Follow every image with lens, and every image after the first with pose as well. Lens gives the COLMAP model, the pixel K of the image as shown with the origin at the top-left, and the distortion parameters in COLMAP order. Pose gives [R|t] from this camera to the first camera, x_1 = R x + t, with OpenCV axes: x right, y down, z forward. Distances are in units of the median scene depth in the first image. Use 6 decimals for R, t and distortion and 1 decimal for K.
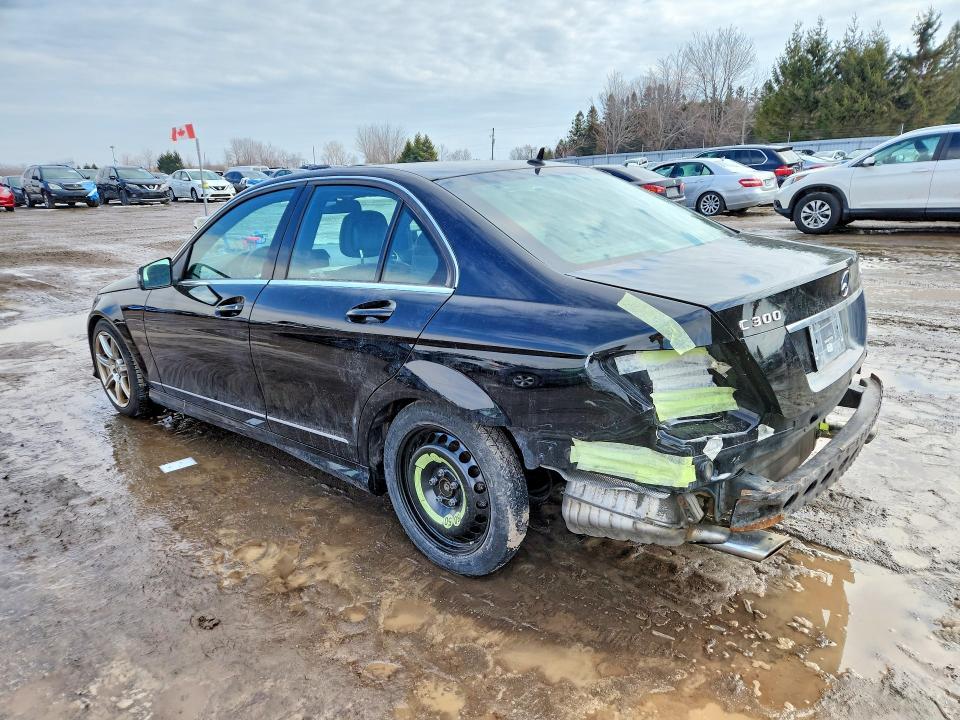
lens RADIAL K [[684.2, 0, 483.7], [0, 684.2, 362.3], [0, 0, 1]] dist [-0.005223, -0.009949]
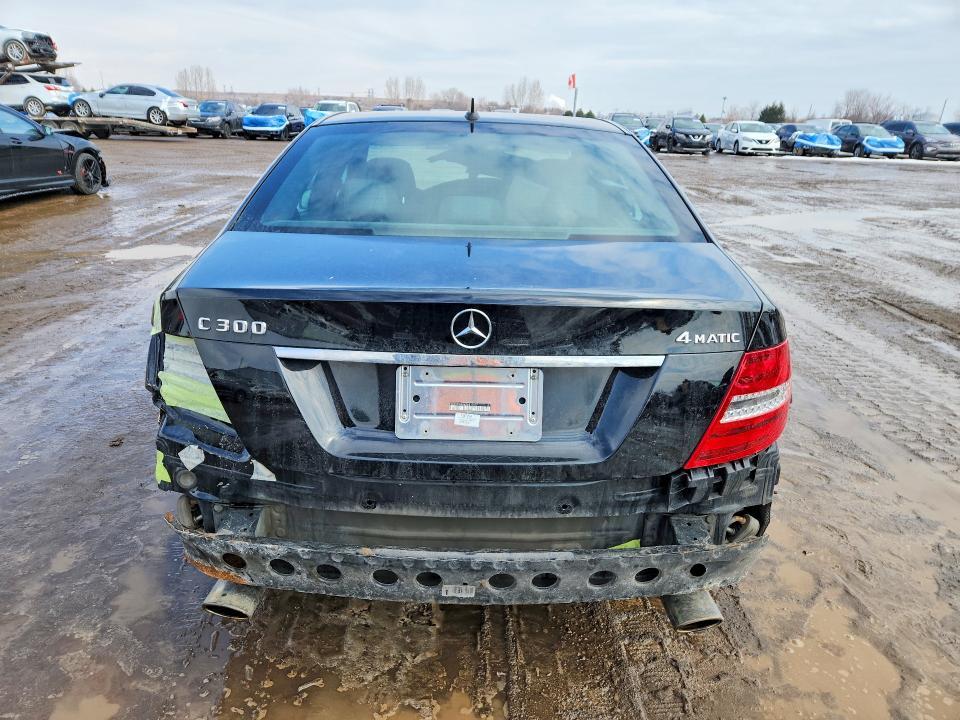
lens RADIAL K [[684.2, 0, 481.5], [0, 684.2, 356.6], [0, 0, 1]] dist [-0.005223, -0.009949]
pose [[0.637232, 0.274223, -0.720234, 0.141775], [-0.233247, 0.959348, 0.158896, -0.026551], [0.734528, 0.066739, 0.675288, 0.084057]]
